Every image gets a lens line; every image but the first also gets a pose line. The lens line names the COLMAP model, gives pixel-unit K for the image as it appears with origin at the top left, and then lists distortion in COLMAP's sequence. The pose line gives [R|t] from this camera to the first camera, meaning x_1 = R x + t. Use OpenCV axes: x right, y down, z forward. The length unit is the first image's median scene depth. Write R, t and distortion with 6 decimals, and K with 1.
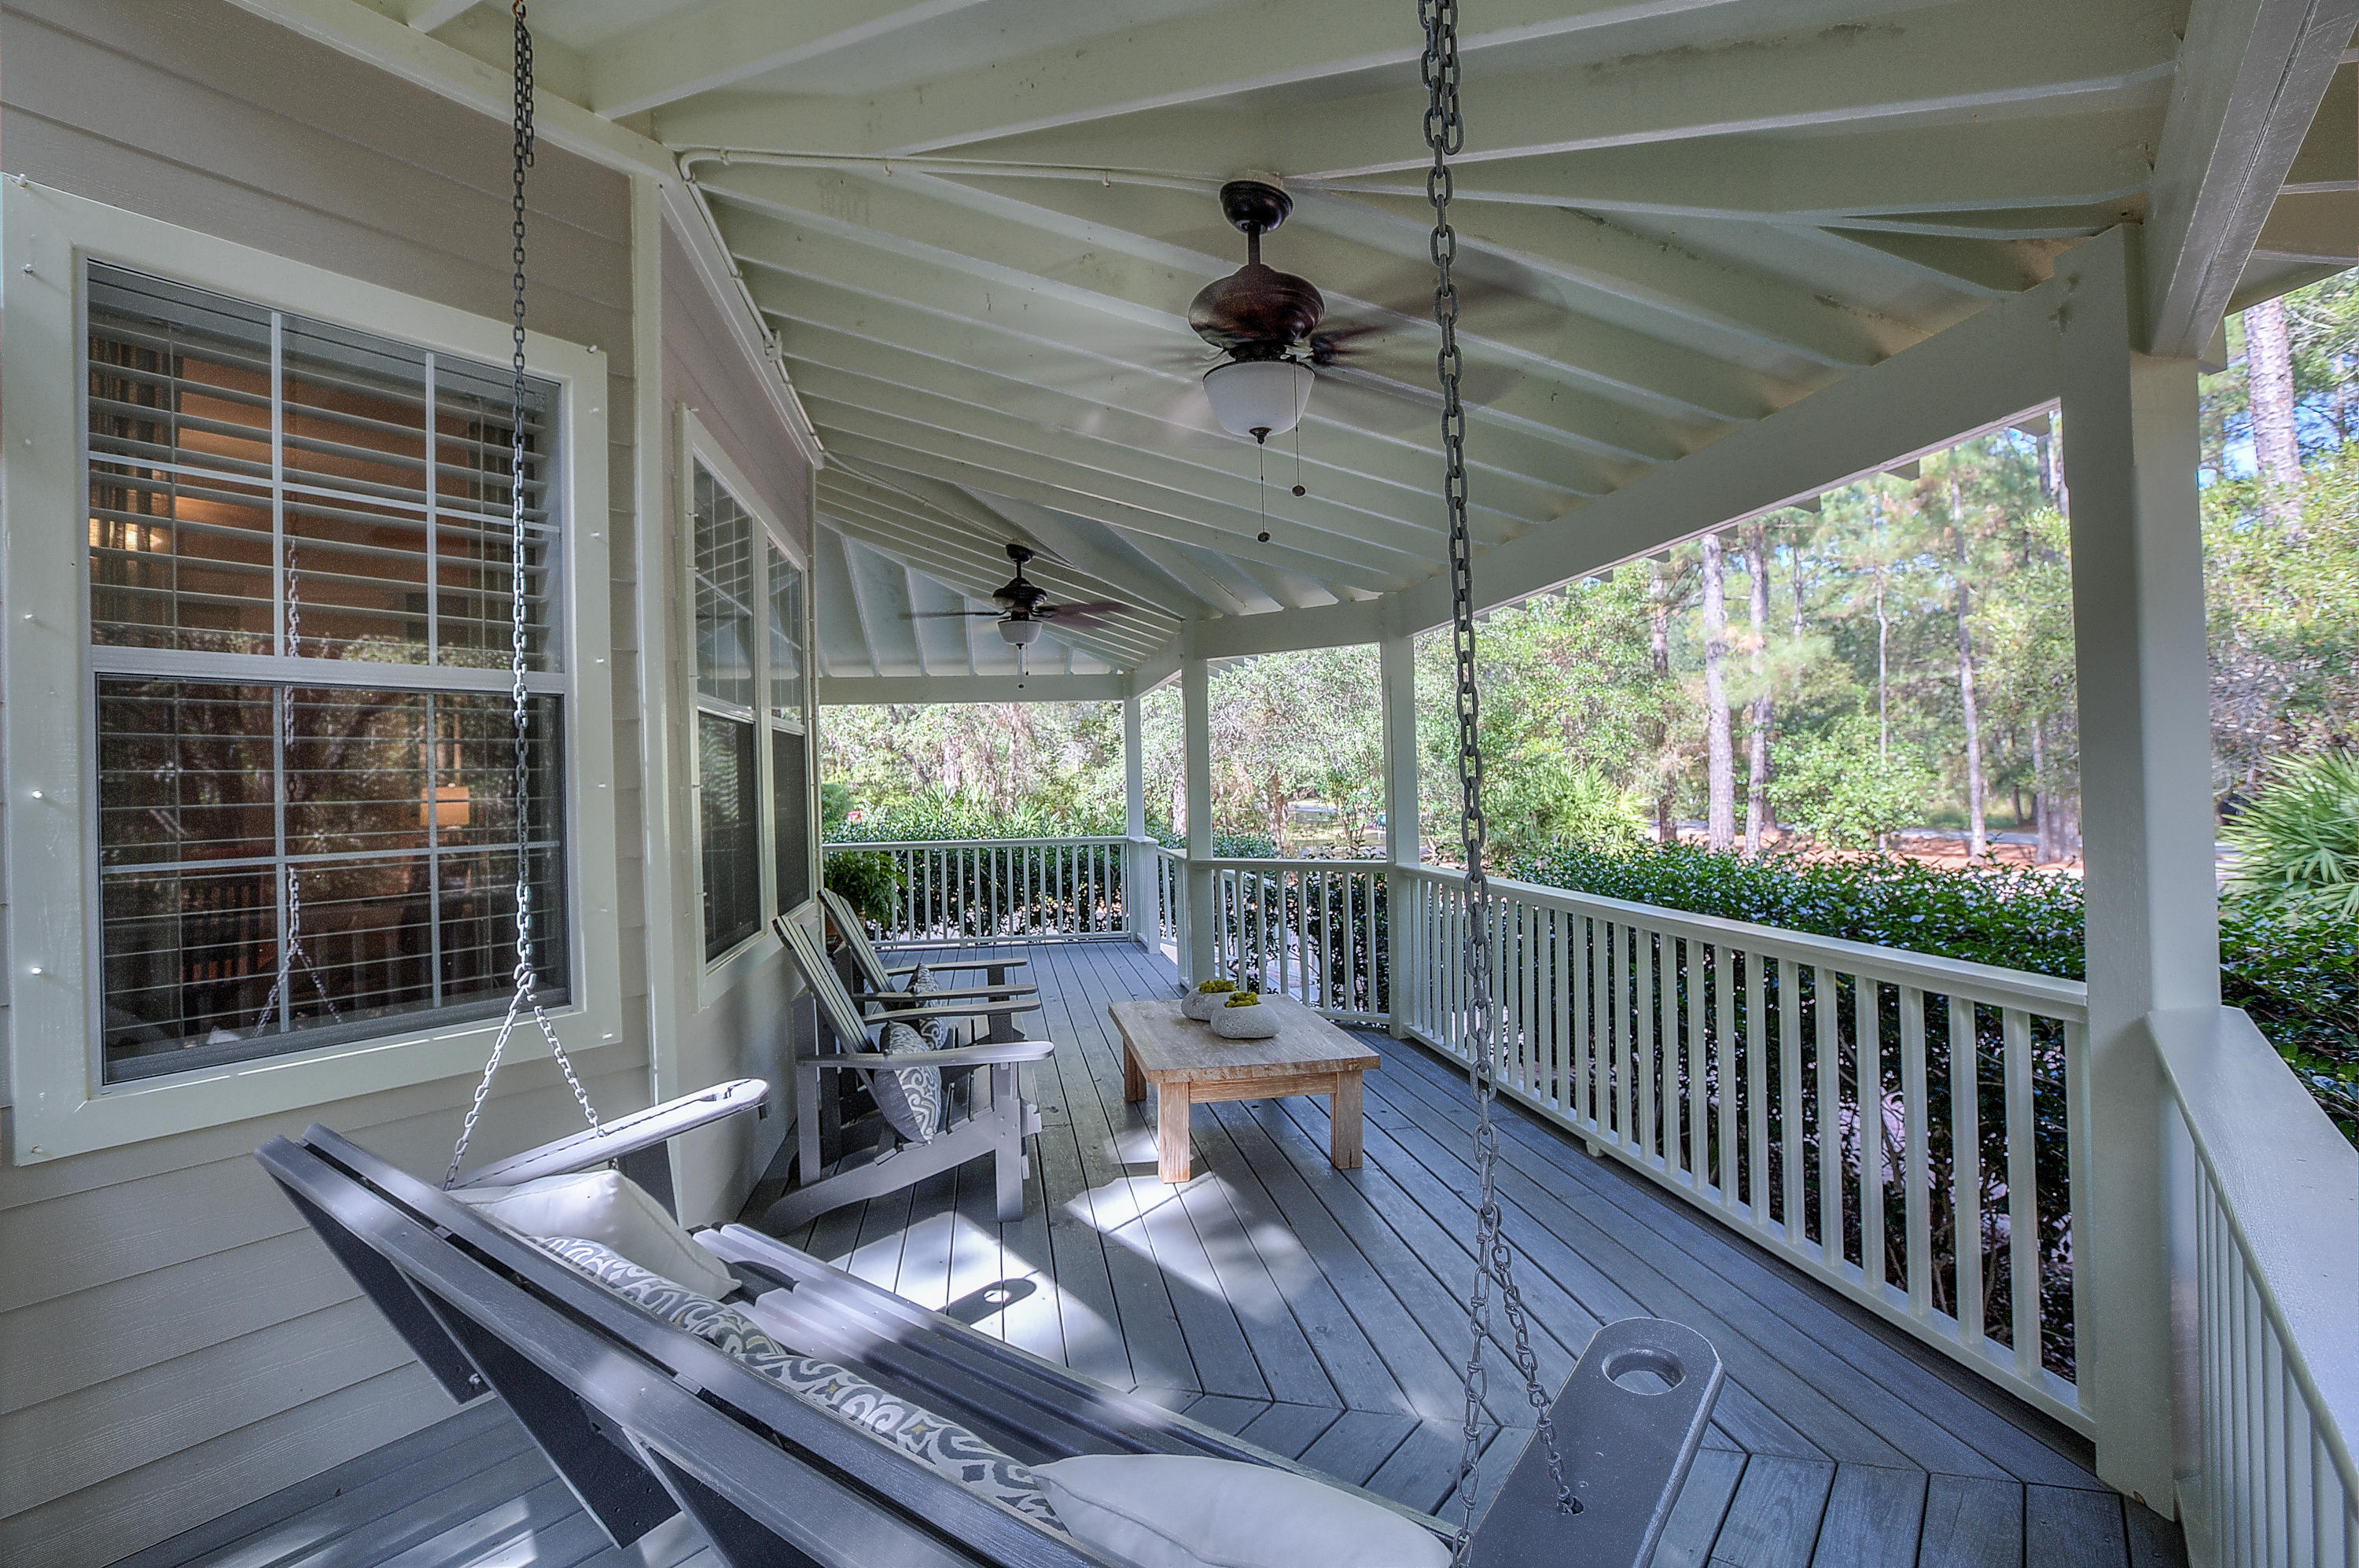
lens RADIAL K [[1100.5, 0, 1179.7], [0, 1100.5, 778.0], [0, 0, 1]] dist [-0.048562, 0.022201]
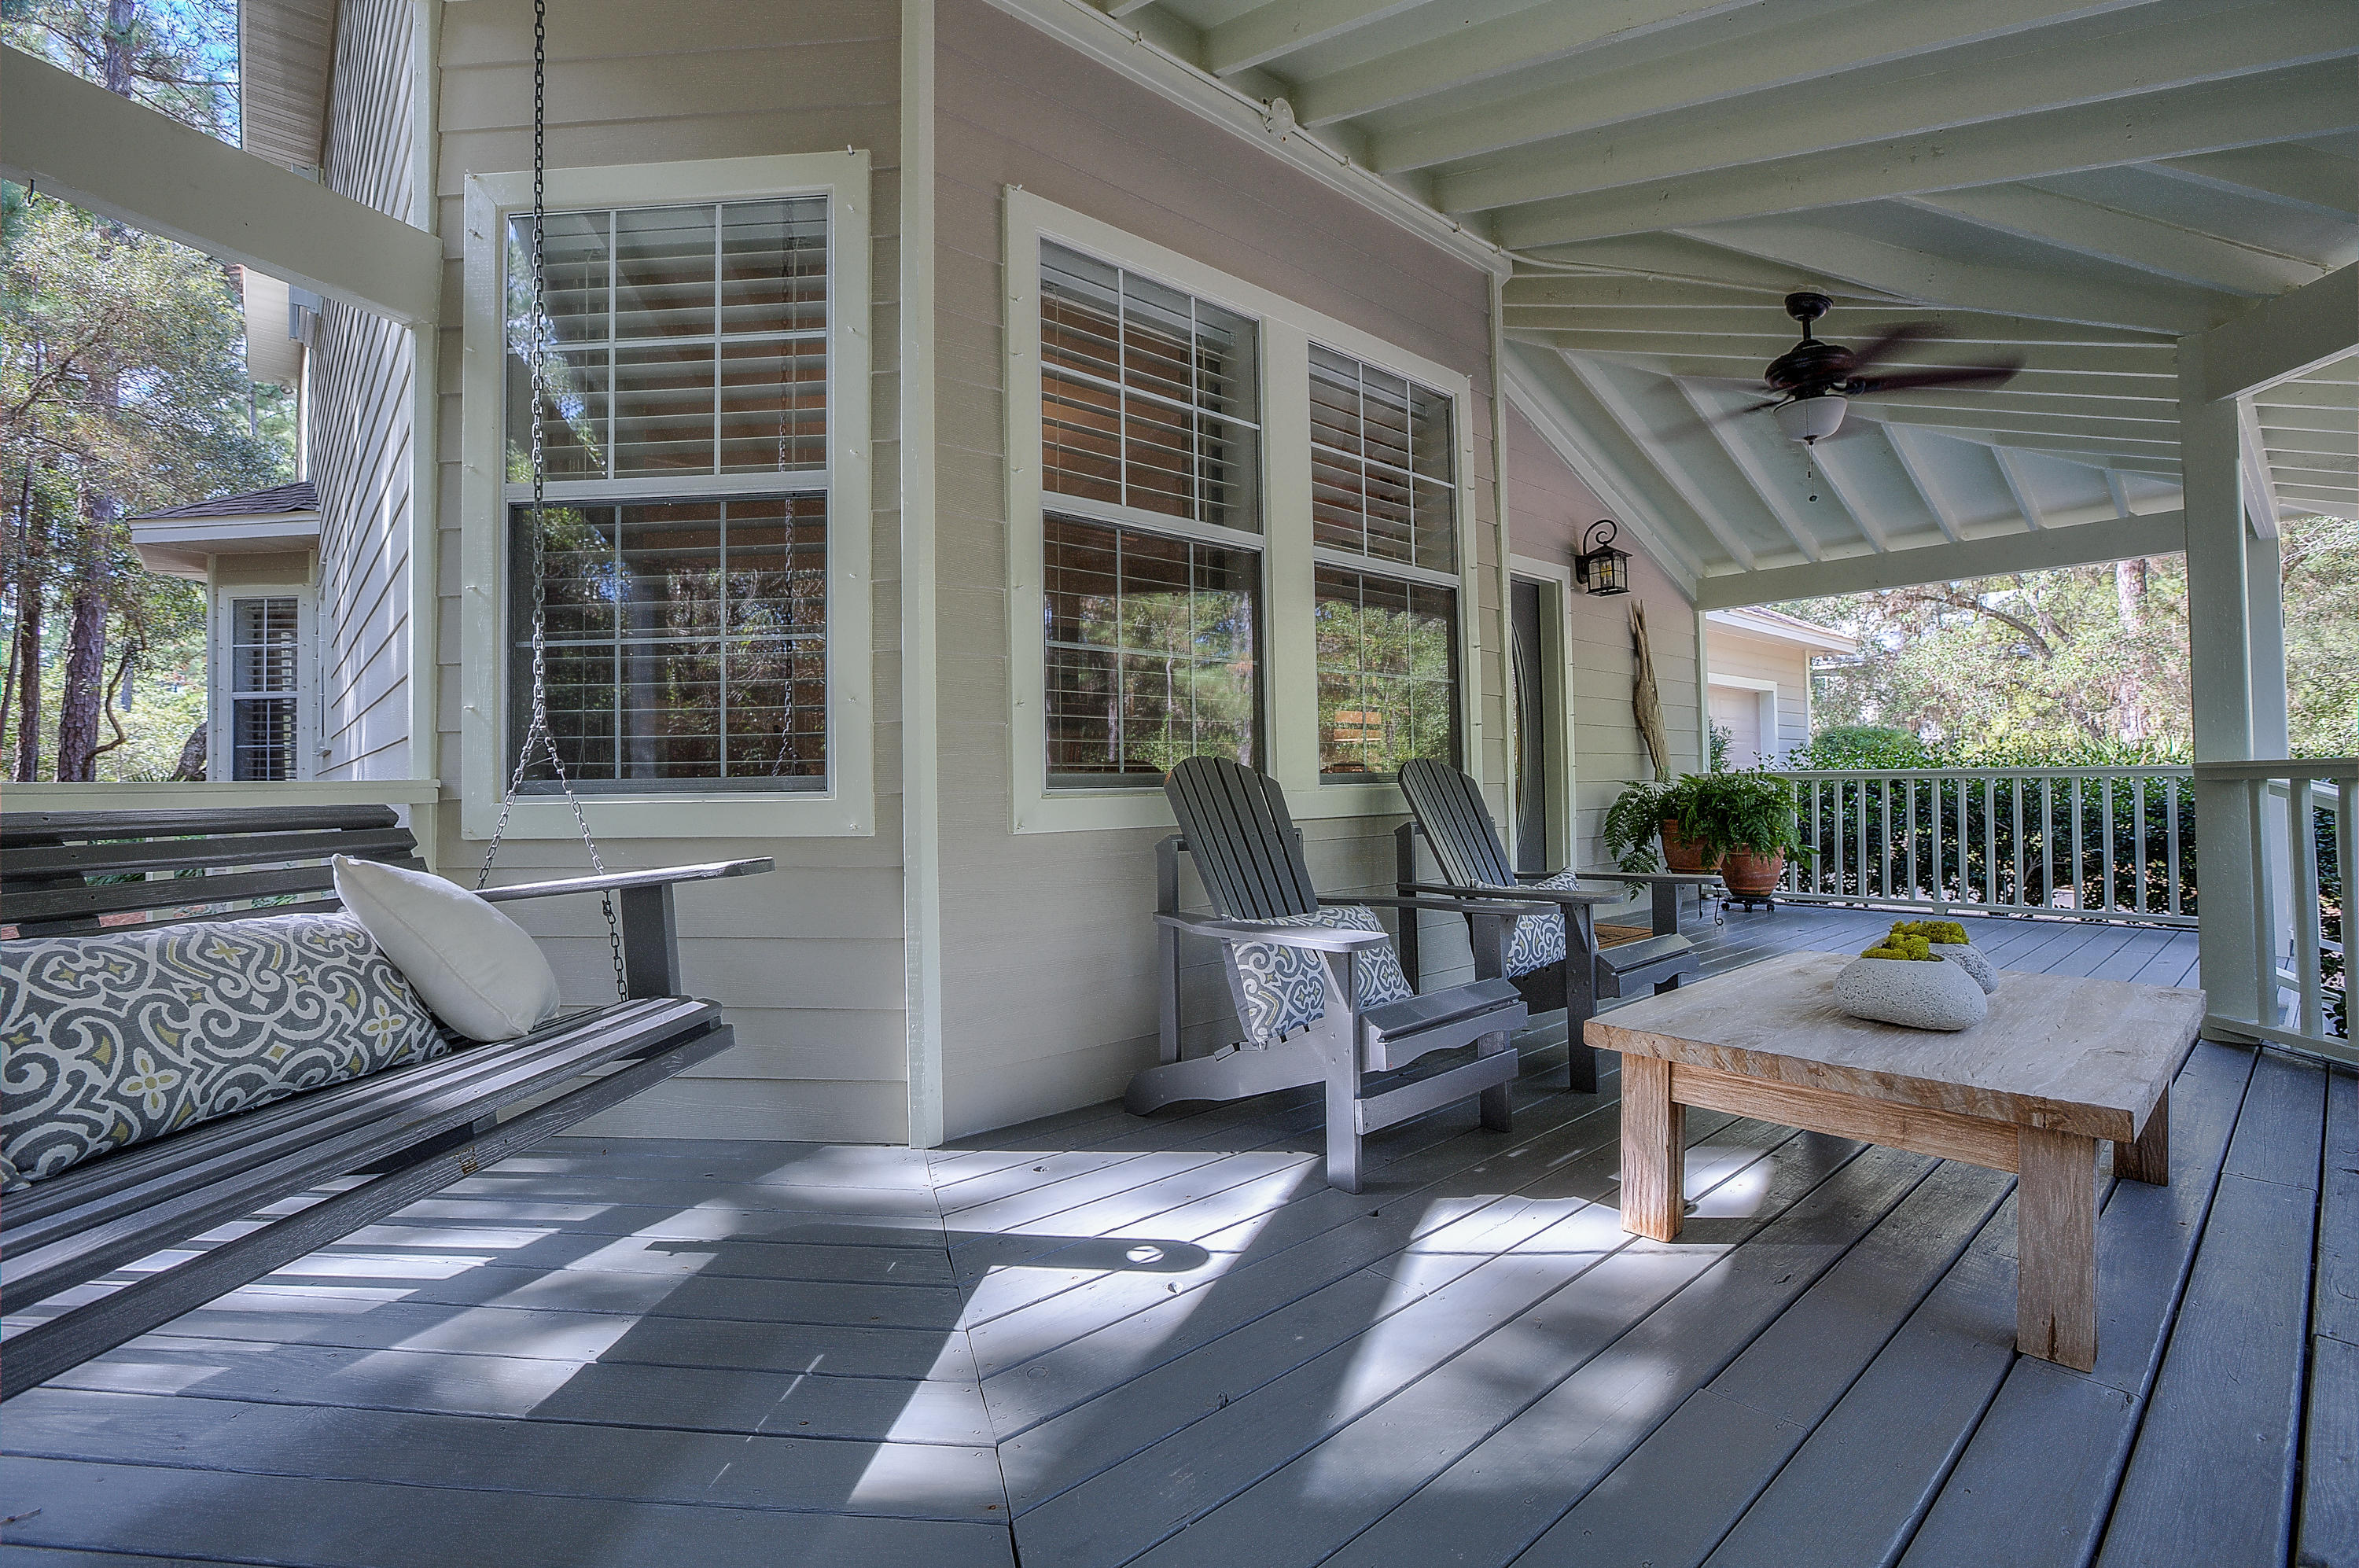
lens RADIAL K [[1073.7, 0, 1175.3], [0, 1073.7, 770.3], [0, 0, 1]] dist [-0.055555, 0.000247]
pose [[0.533397, 0.002320, -0.845862, 0.361246], [0.010753, 0.999897, 0.009523, 0.141150], [0.845797, -0.014175, 0.533317, 0.577483]]
